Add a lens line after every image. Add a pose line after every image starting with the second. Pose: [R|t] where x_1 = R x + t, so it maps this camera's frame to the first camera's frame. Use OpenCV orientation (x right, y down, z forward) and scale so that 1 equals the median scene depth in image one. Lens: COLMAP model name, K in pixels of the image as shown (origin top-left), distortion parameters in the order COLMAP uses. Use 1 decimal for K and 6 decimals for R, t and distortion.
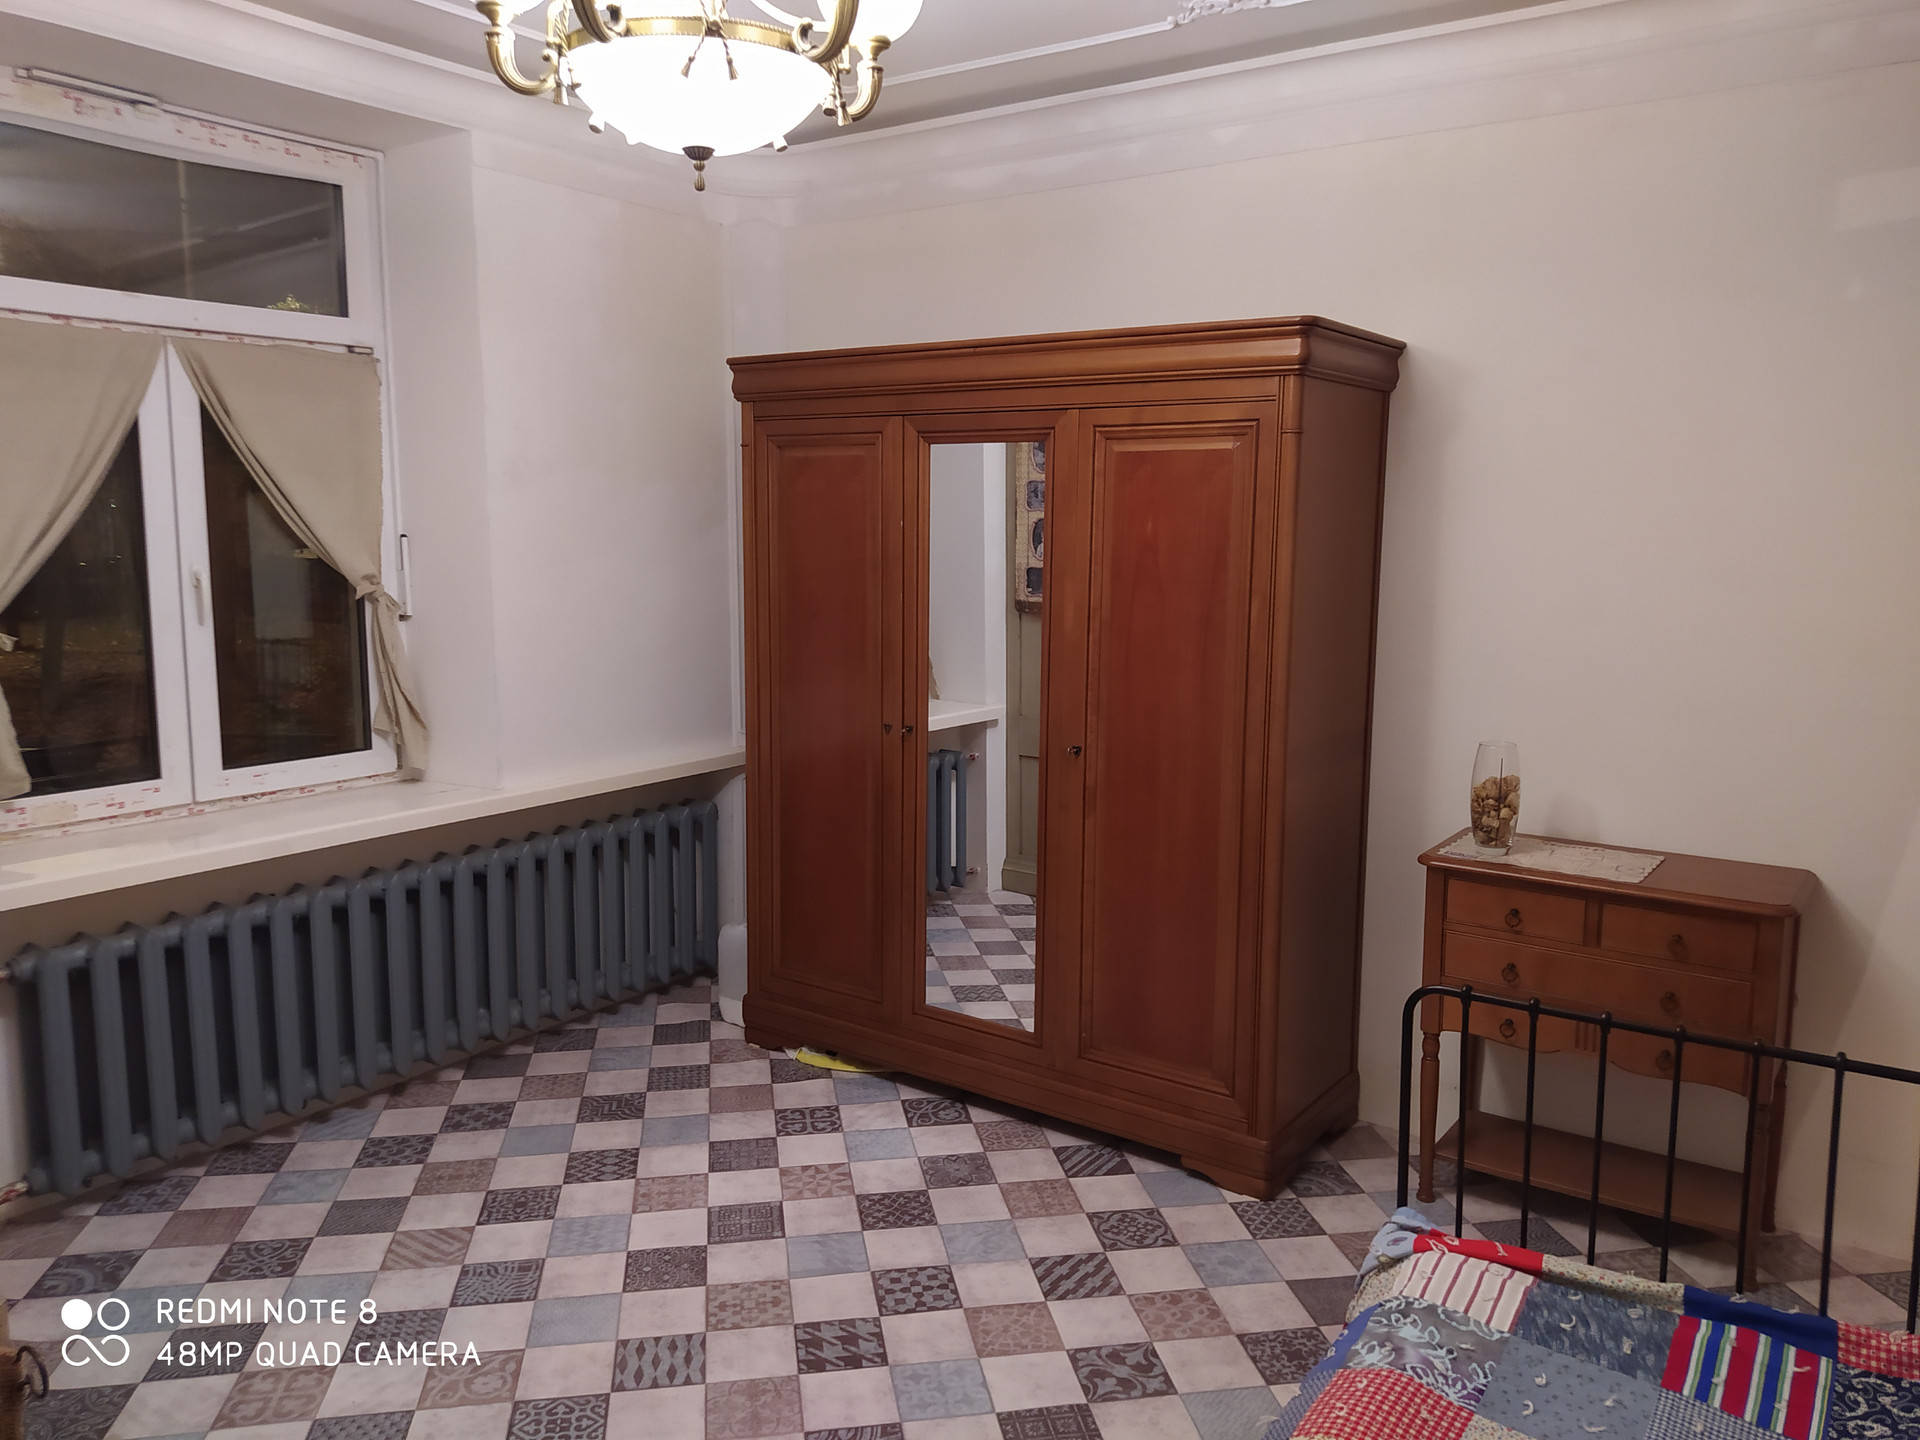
lens RADIAL K [[1444.3, 0, 960.0], [0, 1444.3, 720.0], [0, 0, 1]] dist [0.098537, -0.159165]
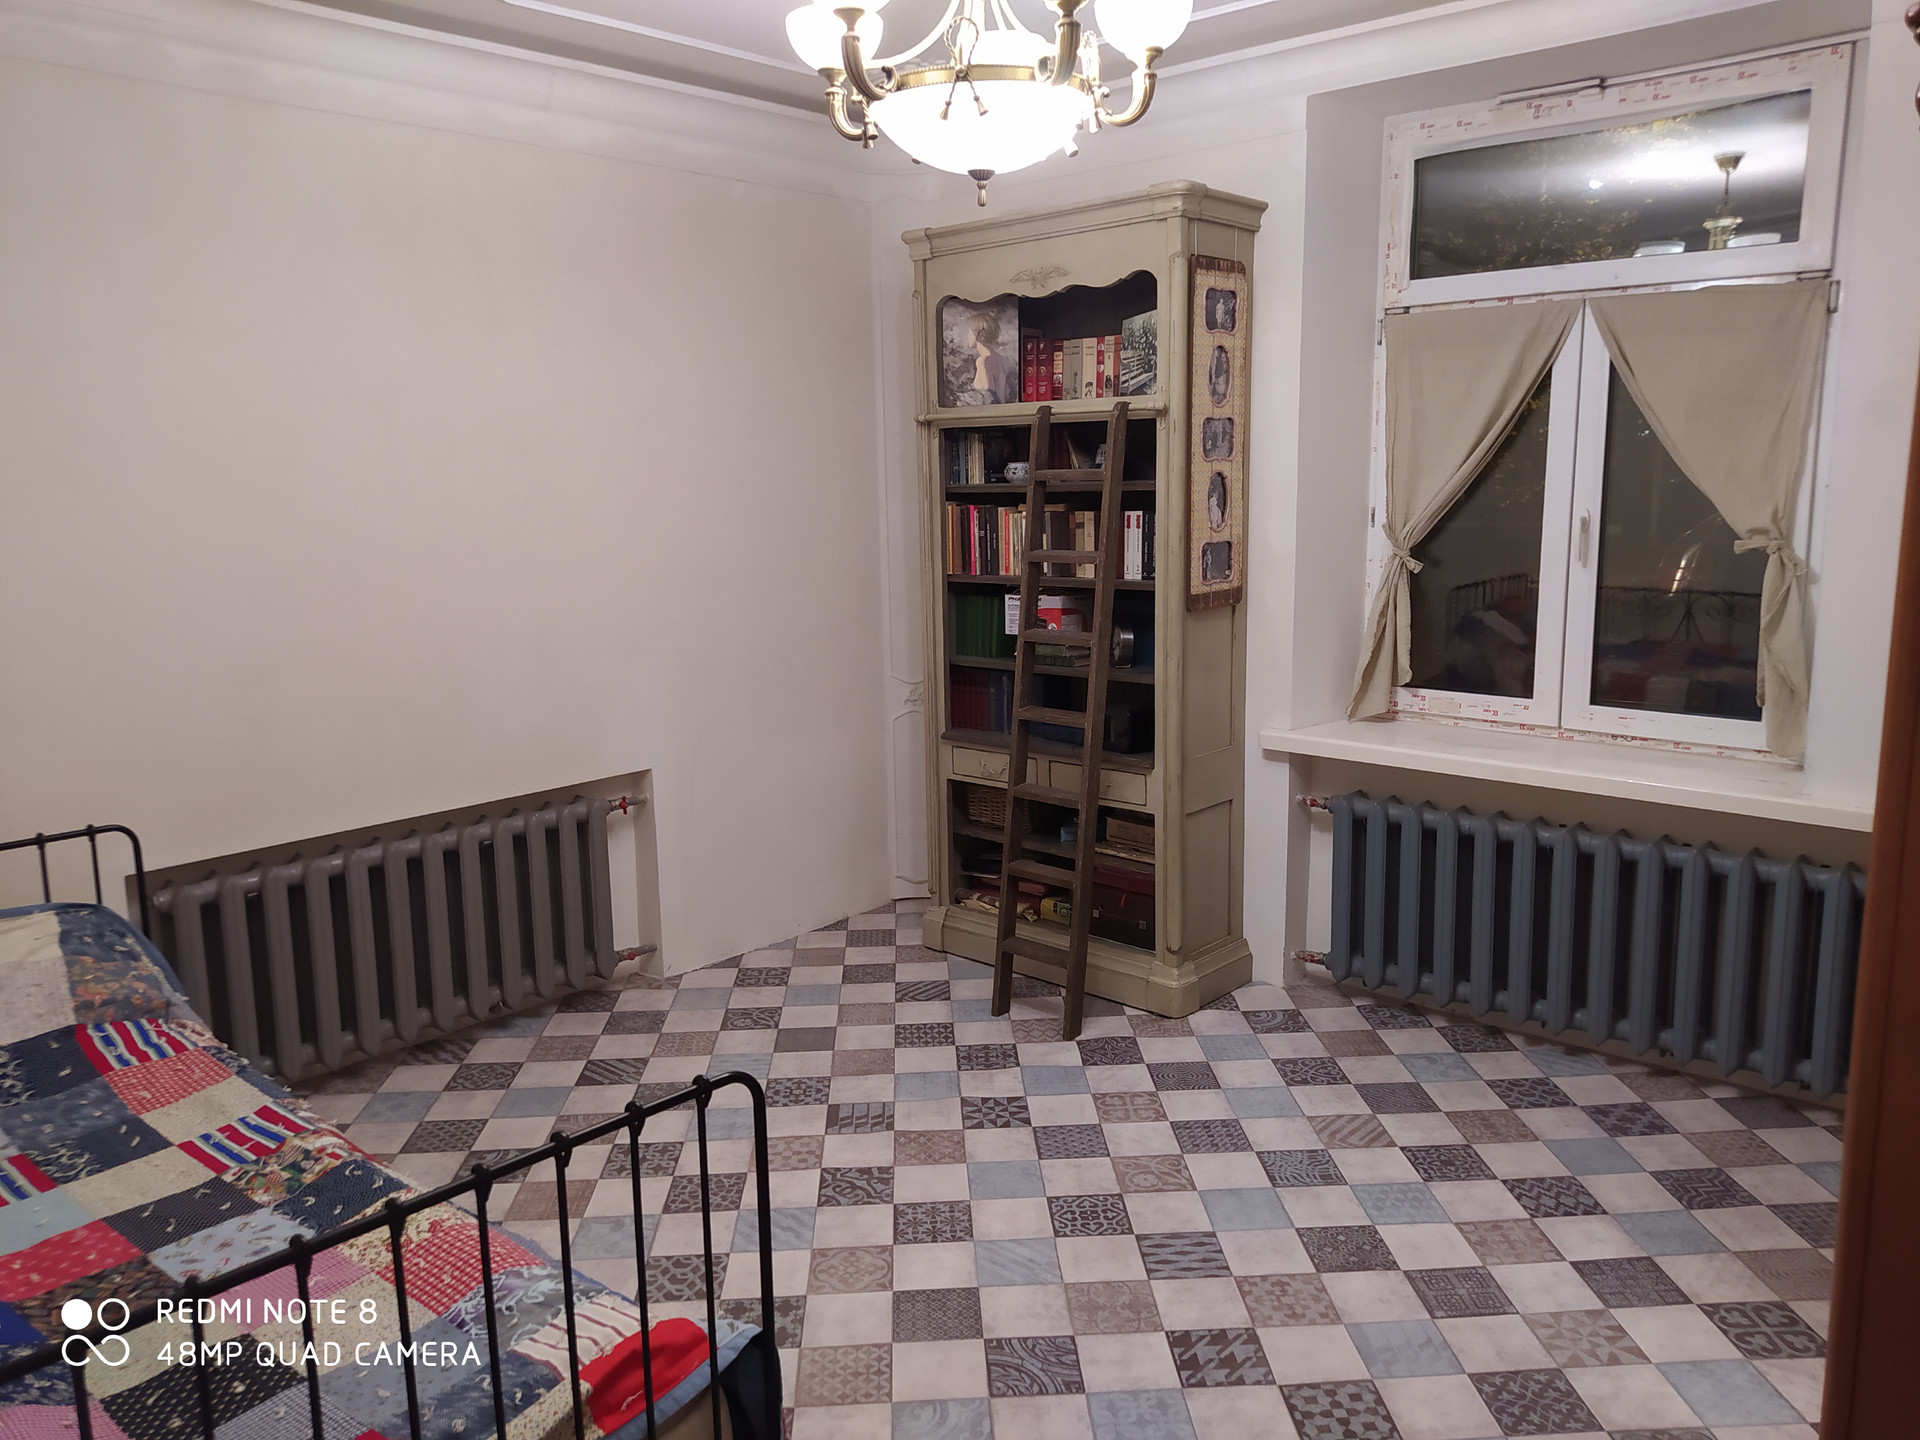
lens RADIAL K [[1440.0, 0, 963.8], [0, 1440.0, 721.9], [0, 0, 1]] dist [0.103202, -0.138467]
pose [[-0.119382, 0.178963, -0.976586, 0.629286], [-0.121005, 0.973665, 0.193220, -0.110292], [0.985447, 0.141239, -0.094582, 0.689029]]
